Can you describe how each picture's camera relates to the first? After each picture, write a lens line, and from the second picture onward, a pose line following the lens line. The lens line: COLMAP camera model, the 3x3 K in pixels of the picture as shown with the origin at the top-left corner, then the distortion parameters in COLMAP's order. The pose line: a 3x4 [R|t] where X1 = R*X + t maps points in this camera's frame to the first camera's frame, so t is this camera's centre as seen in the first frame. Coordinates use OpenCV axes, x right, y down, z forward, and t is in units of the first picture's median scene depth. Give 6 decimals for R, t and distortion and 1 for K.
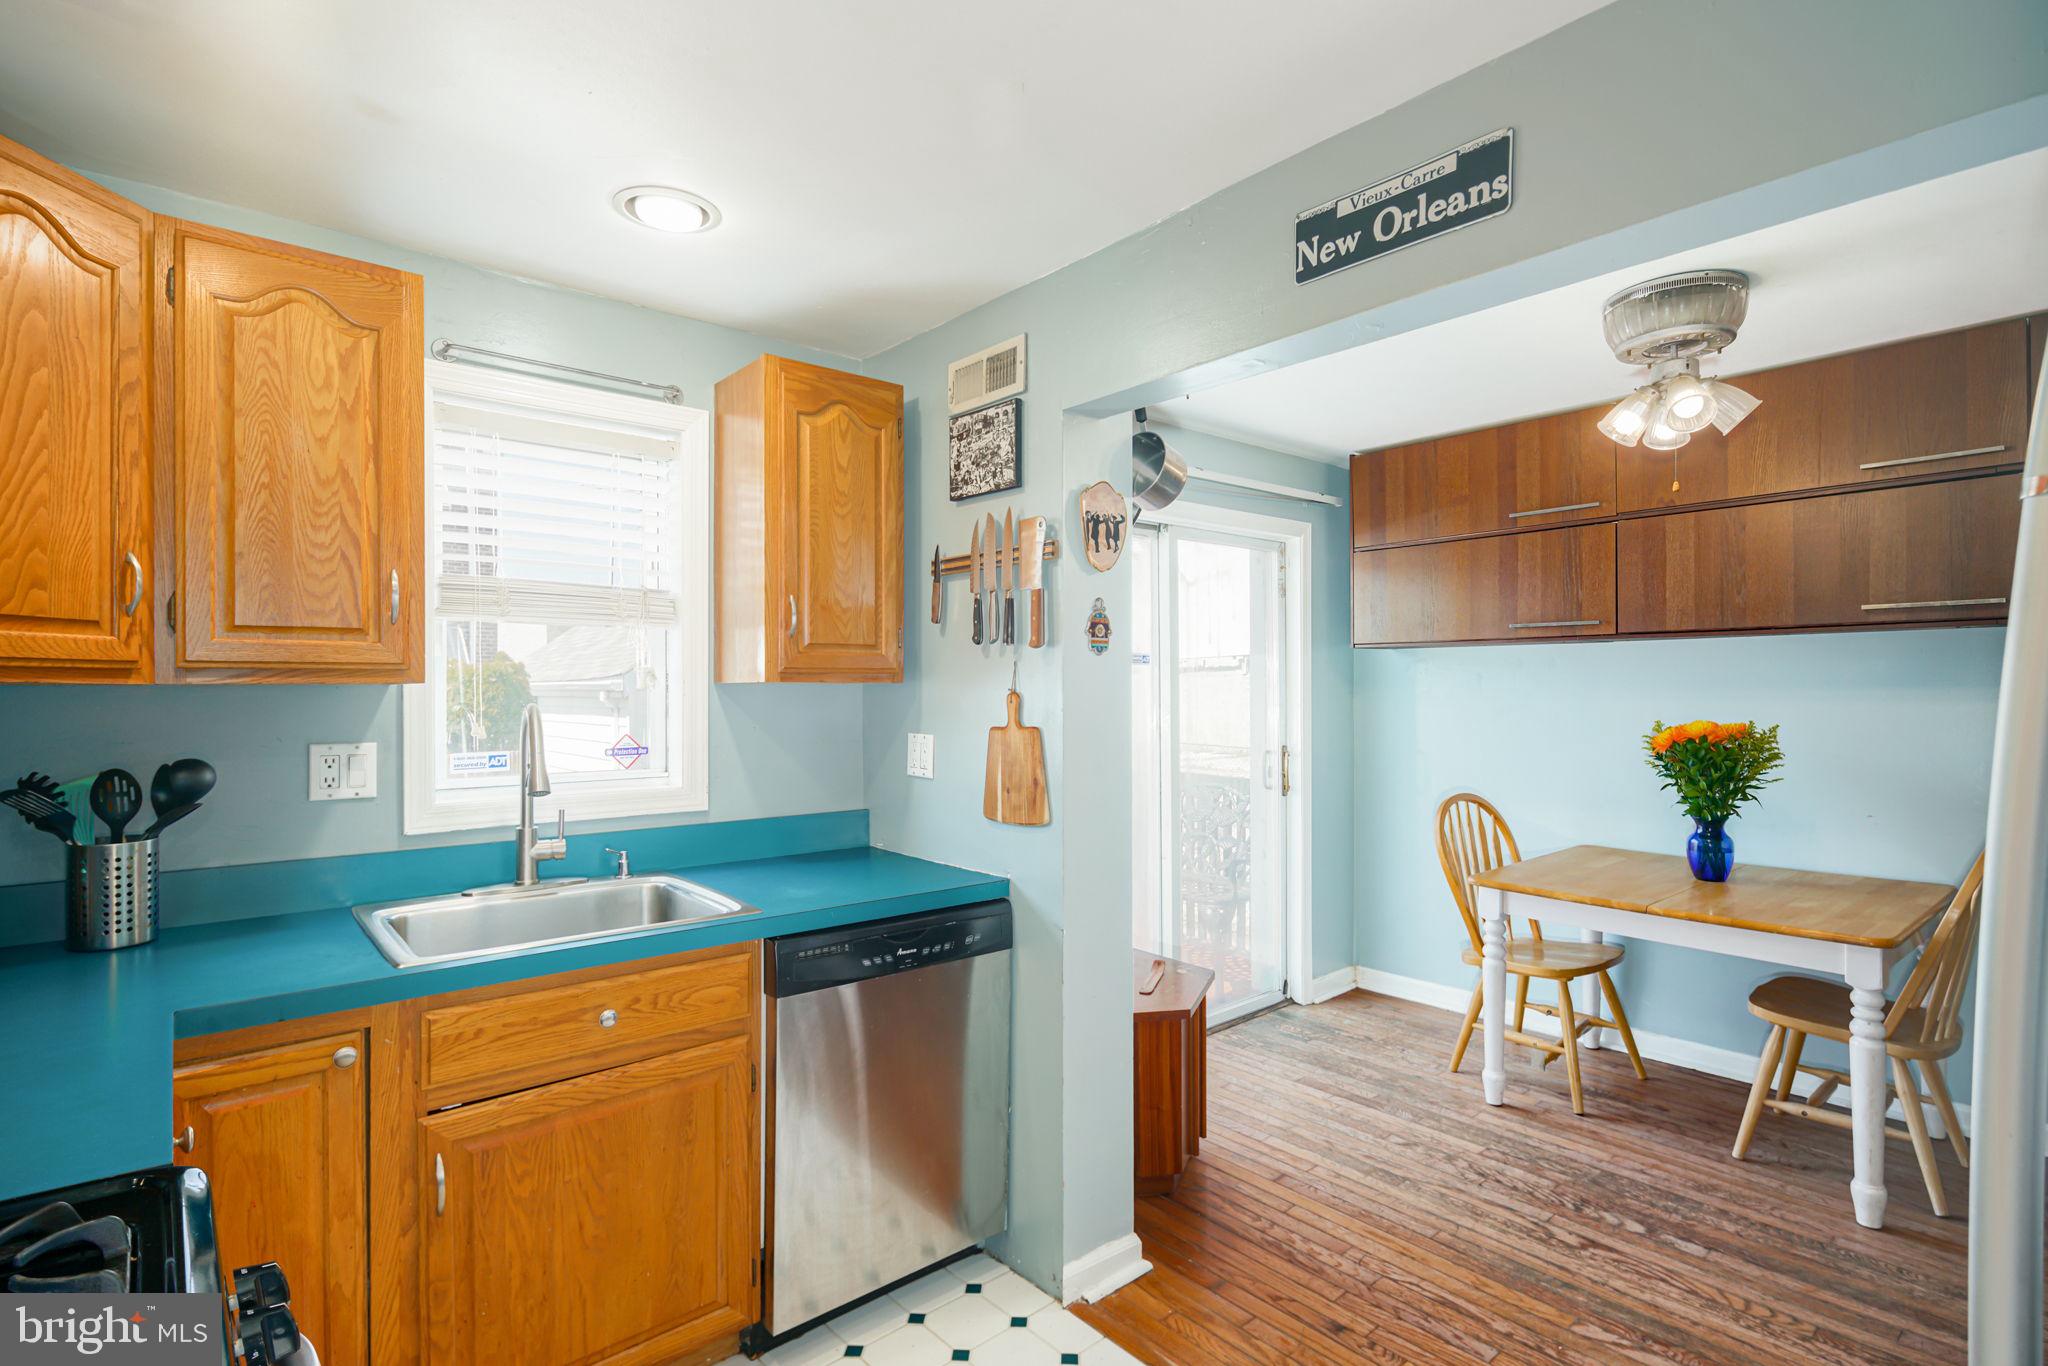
lens RADIAL K [[1002.5, 0, 1034.1], [0, 1002.5, 688.9], [0, 0, 1]] dist [0.001923, -0.001740]
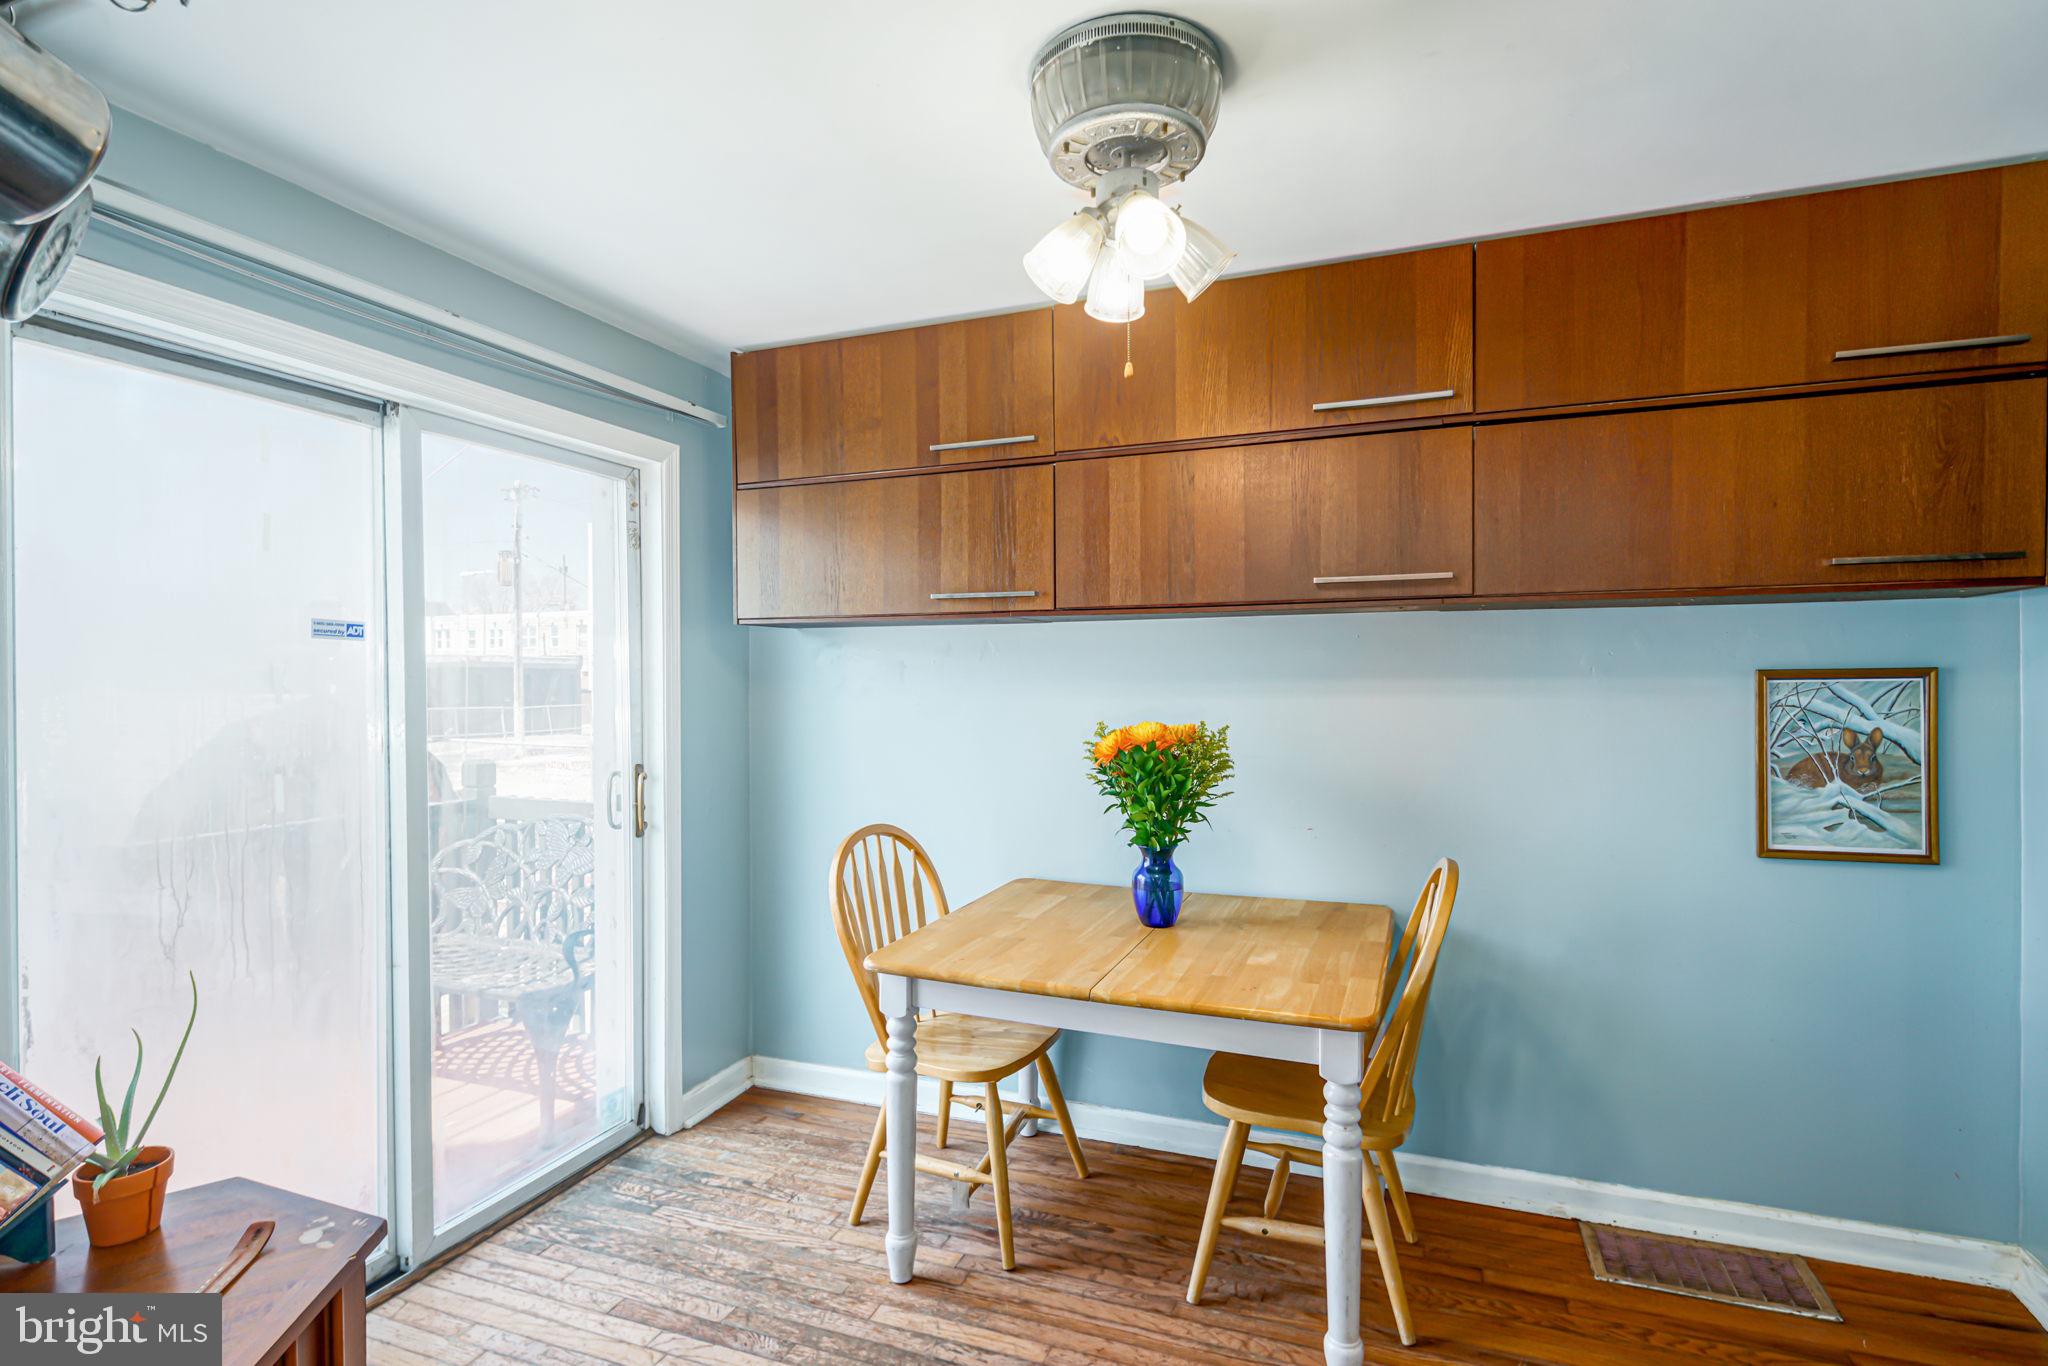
lens RADIAL K [[1002.5, 0, 1034.1], [0, 1002.5, 688.9], [0, 0, 1]] dist [0.001923, -0.001740]
pose [[0.878413, -0.003773, 0.477888, 0.219241], [0.001167, 0.999983, 0.005750, 0.001760], [-0.477902, -0.004494, 0.878402, 0.365323]]
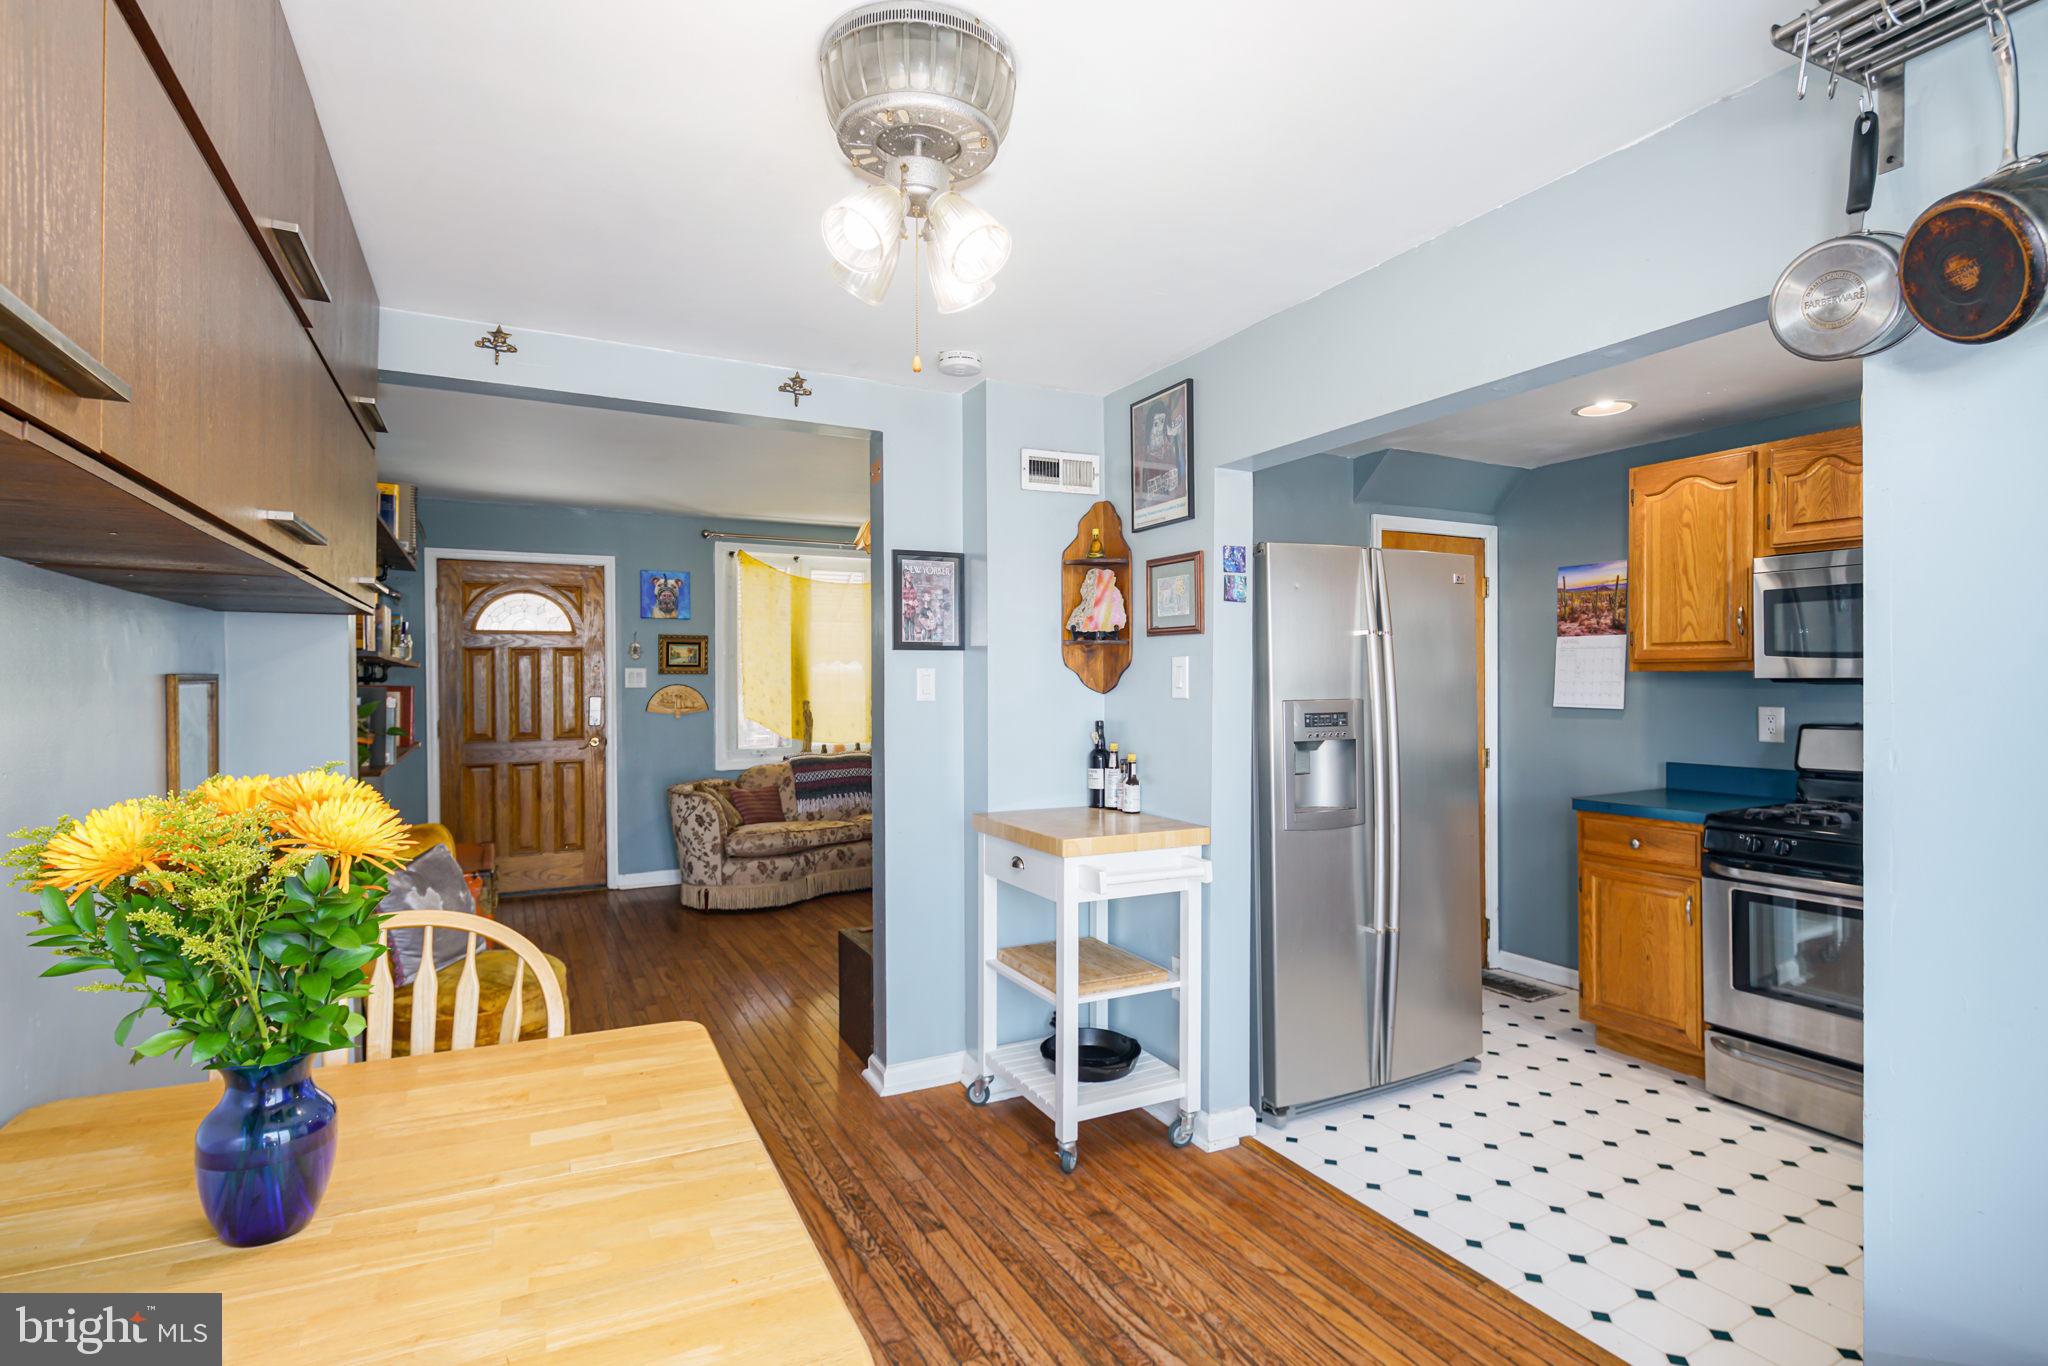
lens RADIAL K [[1011.1, 0, 1050.0], [0, 1011.1, 686.1], [0, 0, 1]] dist [0.001079, -0.002284]
pose [[-0.976773, 0.005724, 0.214200, 0.335741], [0.007153, 0.999957, 0.005893, -0.000029], [-0.214157, 0.007288, -0.976772, 1.294906]]
